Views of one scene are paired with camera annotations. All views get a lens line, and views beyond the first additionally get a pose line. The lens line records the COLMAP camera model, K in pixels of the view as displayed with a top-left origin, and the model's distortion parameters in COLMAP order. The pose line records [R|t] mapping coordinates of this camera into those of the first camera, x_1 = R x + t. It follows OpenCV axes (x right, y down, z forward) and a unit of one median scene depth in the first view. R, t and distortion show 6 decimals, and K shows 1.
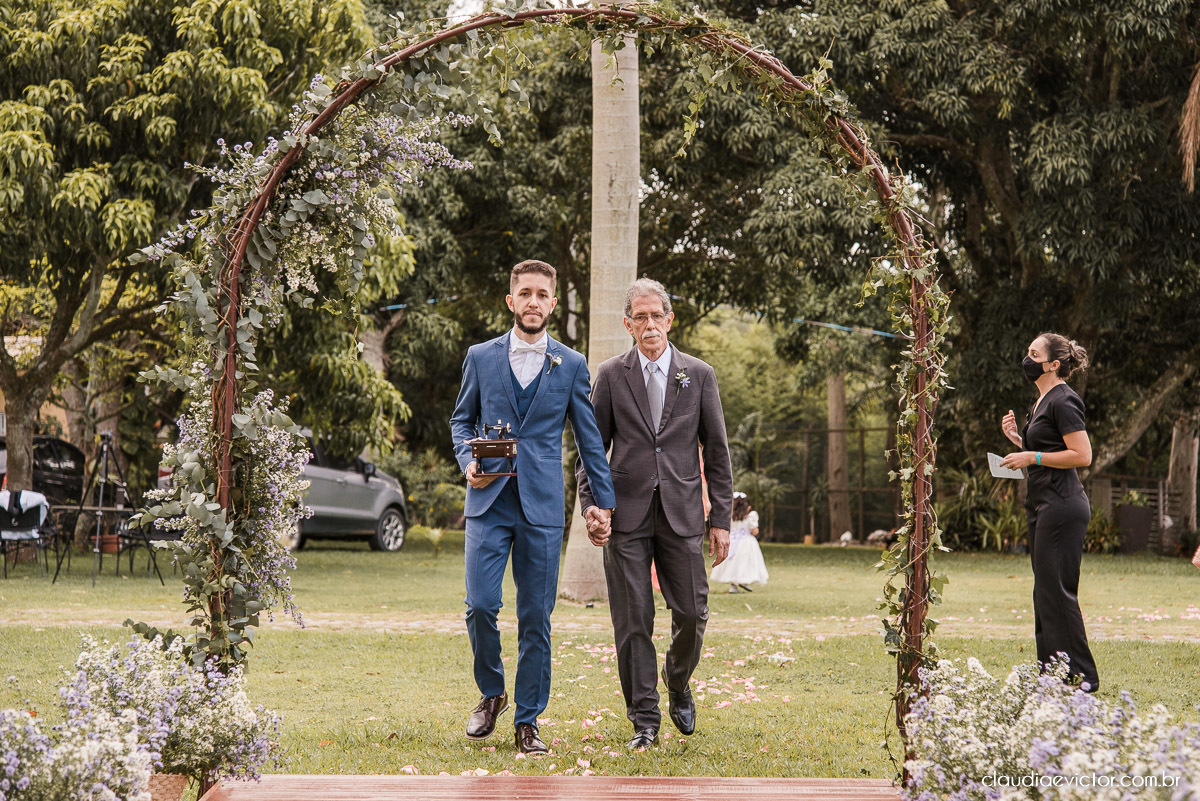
lens RADIAL K [[3147.6, 0, 655.1], [0, 3147.6, 417.4], [0, 0, 1]] dist [0.300266, 0.000000]
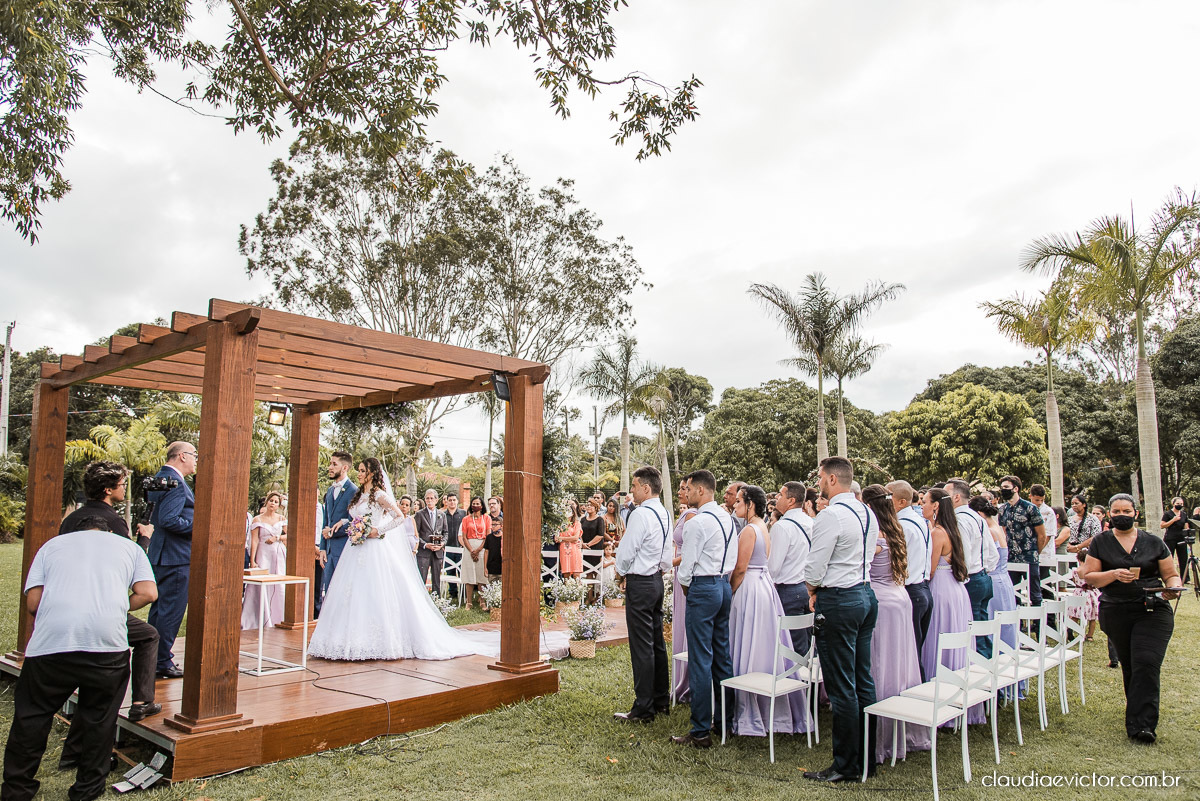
lens RADIAL K [[840.3, 0, 596.4], [0, 840.3, 406.4], [0, 0, 1]] dist [-0.047498, 0.001863]
pose [[0.729592, -0.083198, -0.678803, 0.248706], [0.014338, 0.994215, -0.106446, -0.019892], [0.683732, 0.067930, 0.726564, -0.185121]]
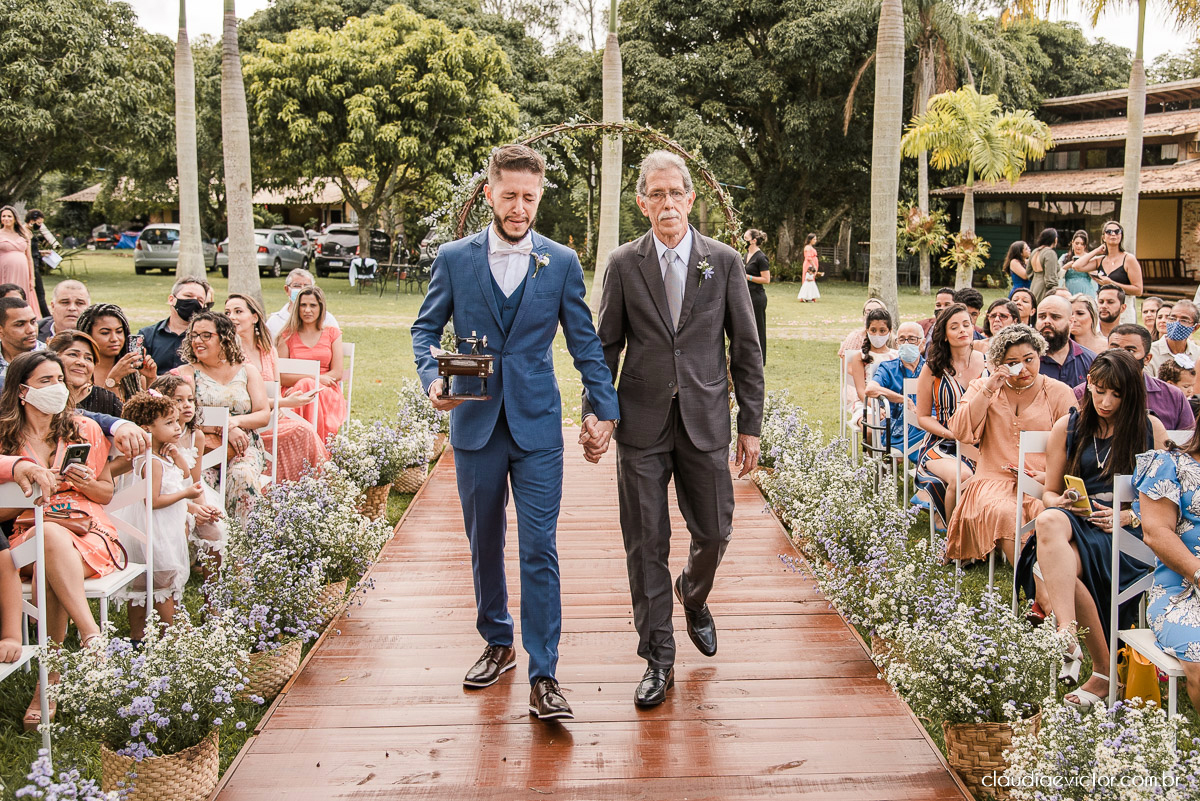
lens RADIAL K [[1313.2, 0, 702.1], [0, 1313.2, 369.5], [0, 0, 1]] dist [0.035294, 0.000000]
pose [[0.998303, 0.008096, 0.057676, -0.000639], [-0.015234, 0.992111, 0.124433, -0.021841], [-0.056213, -0.125100, 0.990550, -0.016683]]
